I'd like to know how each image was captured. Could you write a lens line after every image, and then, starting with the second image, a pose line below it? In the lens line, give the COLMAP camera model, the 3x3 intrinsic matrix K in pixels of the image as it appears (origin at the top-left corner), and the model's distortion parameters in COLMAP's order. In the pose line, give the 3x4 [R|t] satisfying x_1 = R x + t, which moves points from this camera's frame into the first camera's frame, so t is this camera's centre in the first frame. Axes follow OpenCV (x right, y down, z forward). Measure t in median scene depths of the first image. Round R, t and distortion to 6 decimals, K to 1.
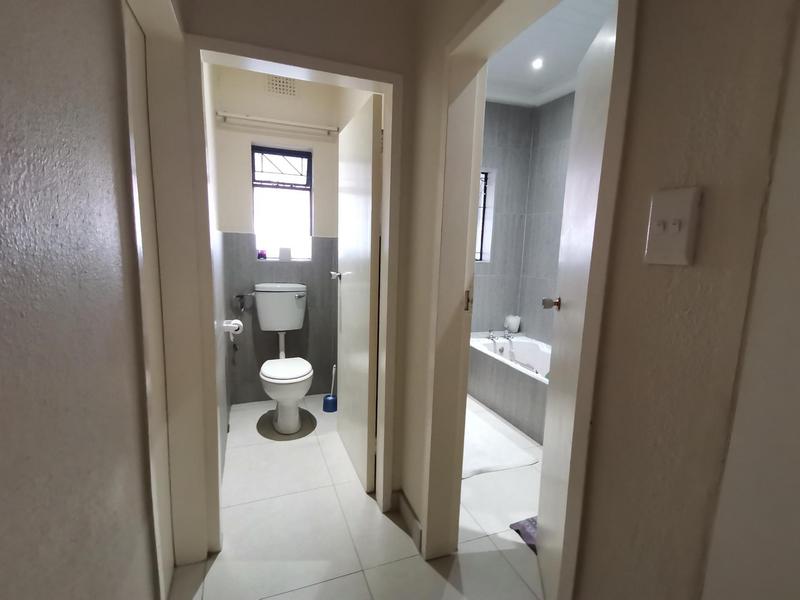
lens RADIAL K [[398.0, 0, 405.0], [0, 398.0, 297.1], [0, 0, 1]] dist [0.032452, -0.023662]
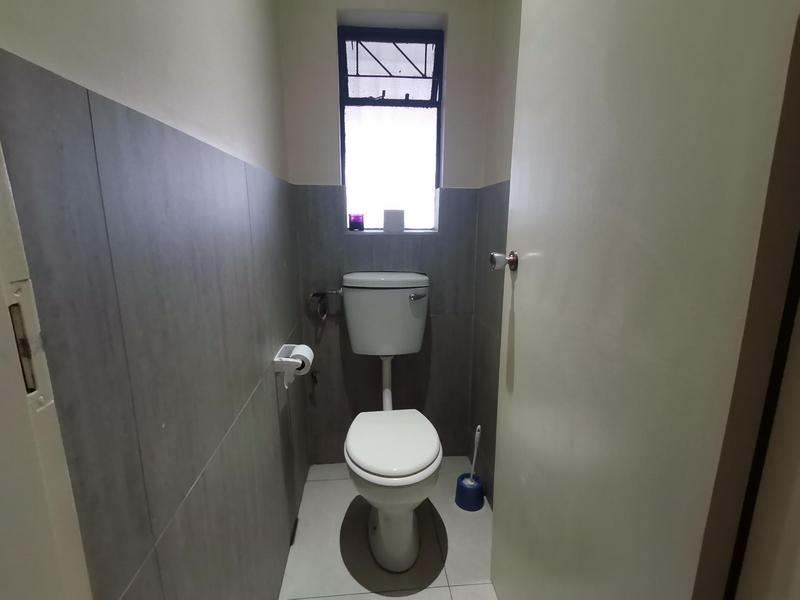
lens RADIAL K [[398.0, 0, 399.8], [0, 398.0, 303.8], [0, 0, 1]] dist [0.032452, -0.023662]
pose [[0.959963, 0.031643, -0.278334, -0.132966], [-0.012687, 0.997491, 0.069645, -0.030270], [0.279839, -0.063325, 0.957956, 0.459778]]
